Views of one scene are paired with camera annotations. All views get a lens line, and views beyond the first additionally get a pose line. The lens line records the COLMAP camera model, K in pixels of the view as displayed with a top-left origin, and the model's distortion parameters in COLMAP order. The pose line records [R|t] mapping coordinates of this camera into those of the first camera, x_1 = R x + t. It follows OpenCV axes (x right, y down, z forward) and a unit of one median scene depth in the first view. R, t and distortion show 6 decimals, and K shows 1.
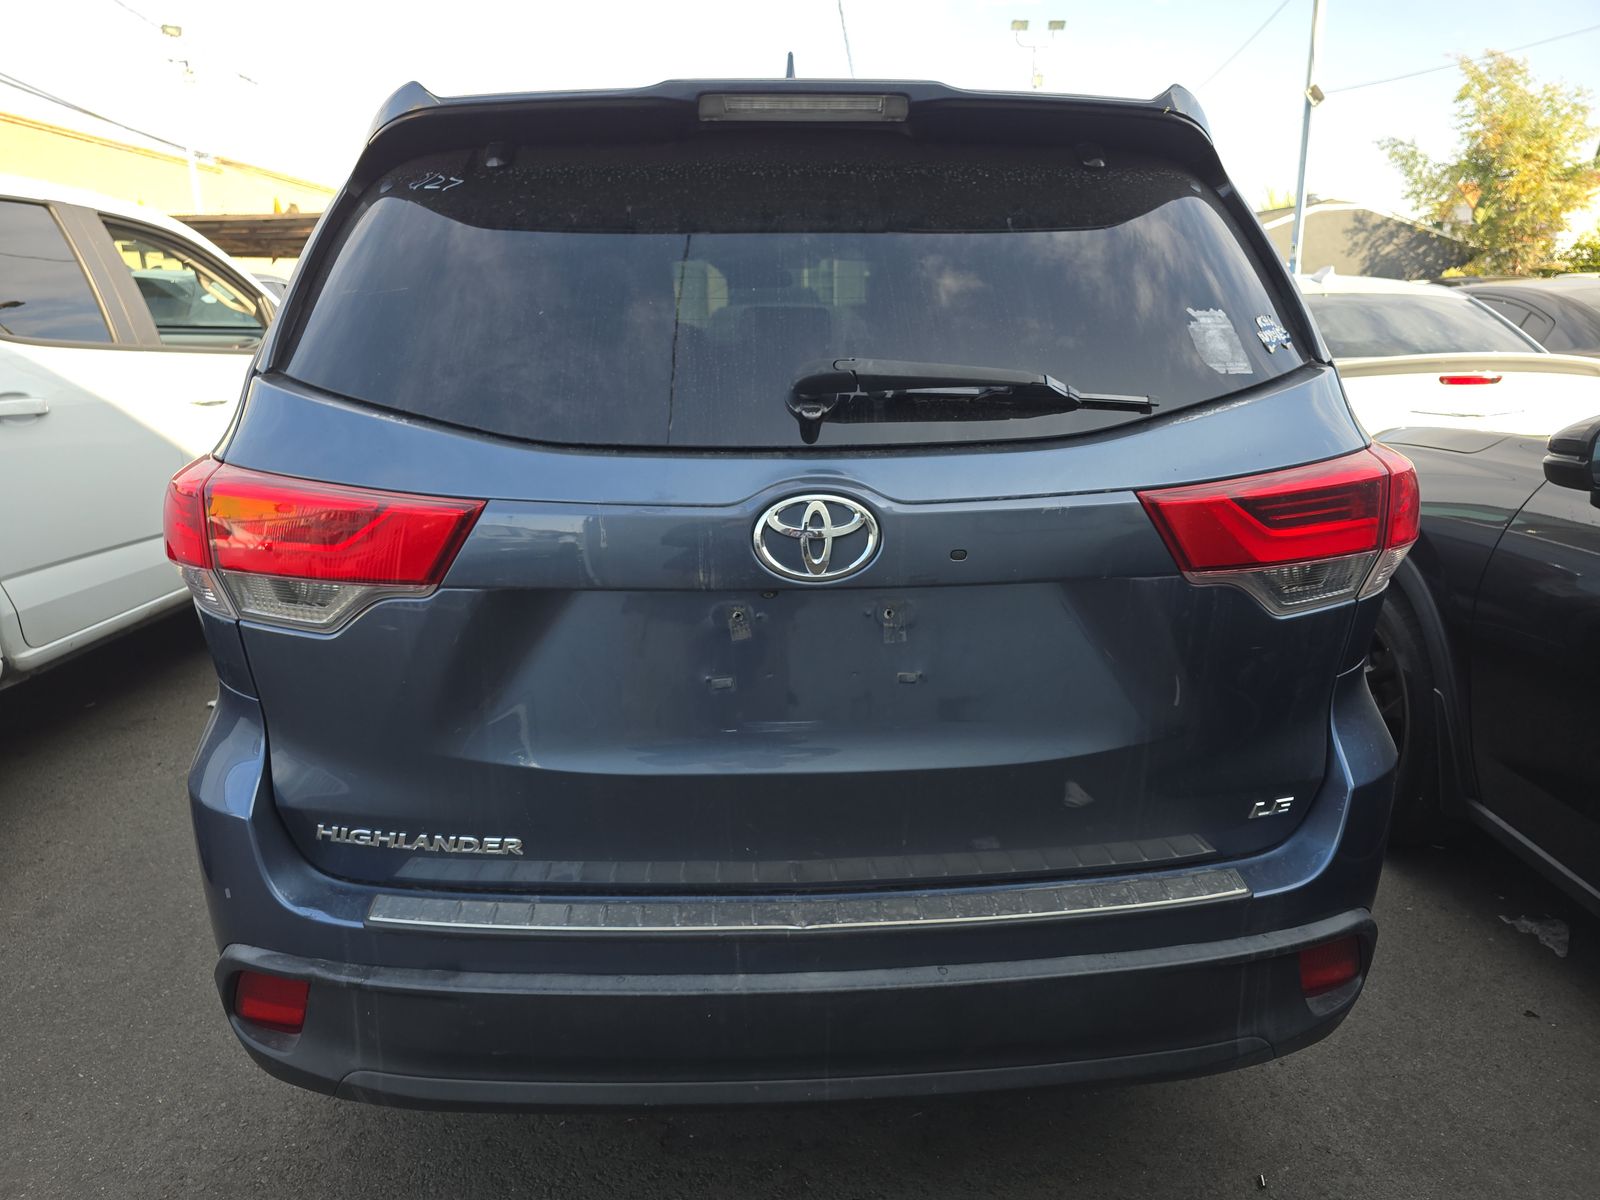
lens RADIAL K [[1114.4, 0, 800.0], [0, 1114.4, 600.0], [0, 0, 1]] dist [0.063334, -0.067523]
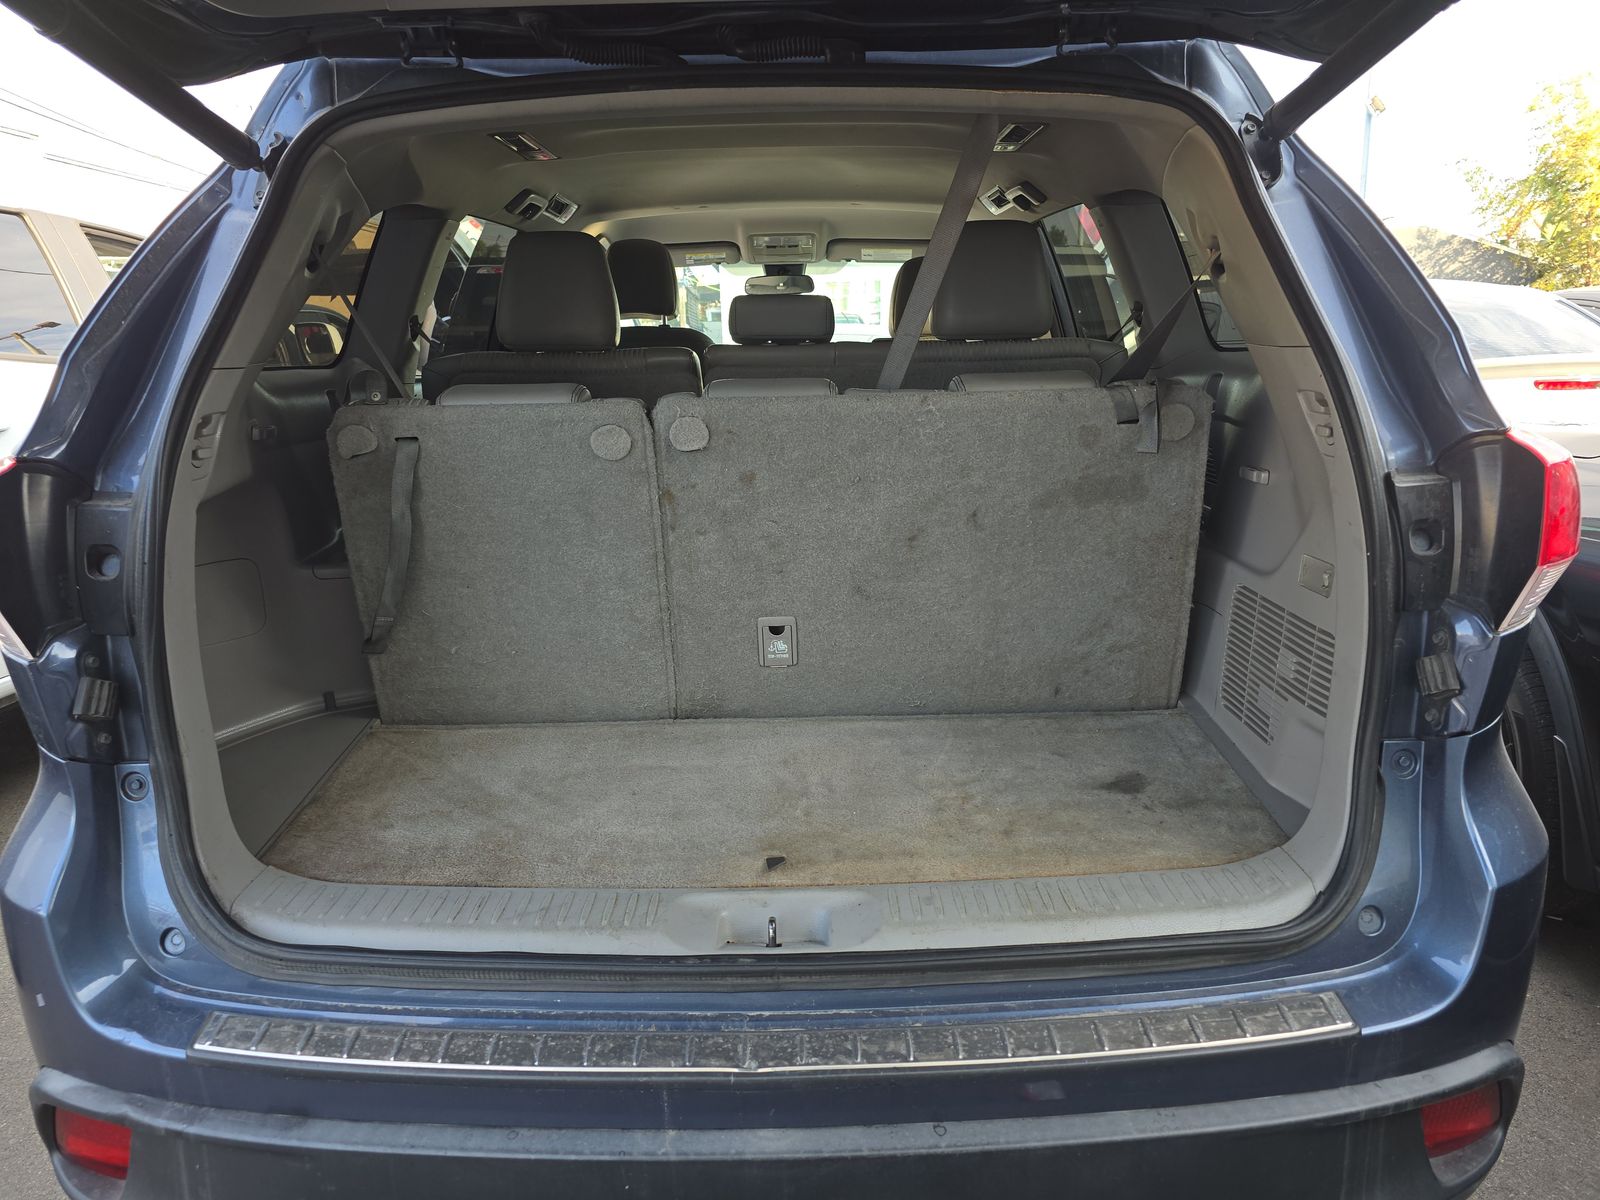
lens RADIAL K [[1109.1, 0, 793.9], [0, 1109.1, 593.0], [0, 0, 1]] dist [0.036505, -0.035347]
pose [[0.998536, -0.002437, -0.054038, 0.069662], [0.000780, 0.999529, -0.030669, -0.004977], [0.054087, 0.030582, 0.998068, 0.235554]]
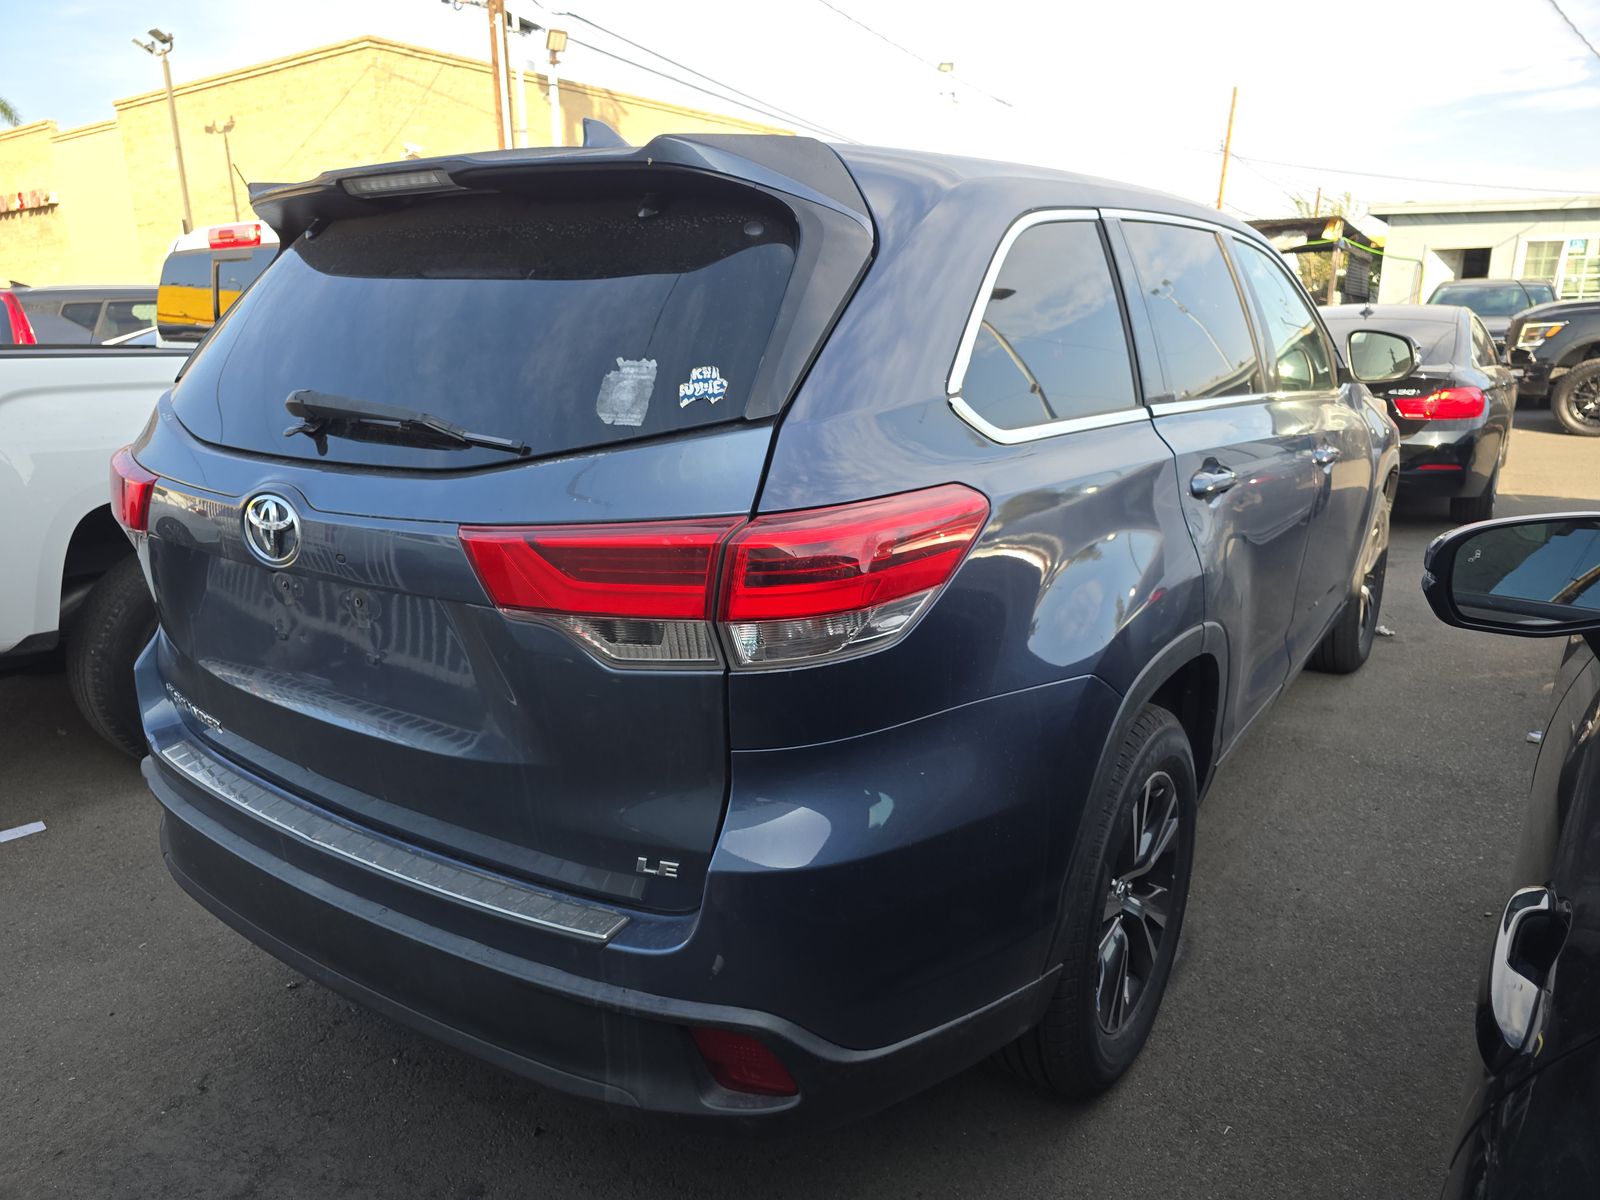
lens RADIAL K [[1109.1, 0, 793.9], [0, 1109.1, 593.0], [0, 0, 1]] dist [0.036505, -0.035347]
pose [[0.789156, 0.155435, -0.594199, 1.085937], [-0.155198, 0.986517, 0.051941, -0.124084], [0.594261, 0.051230, 0.802639, 0.292122]]
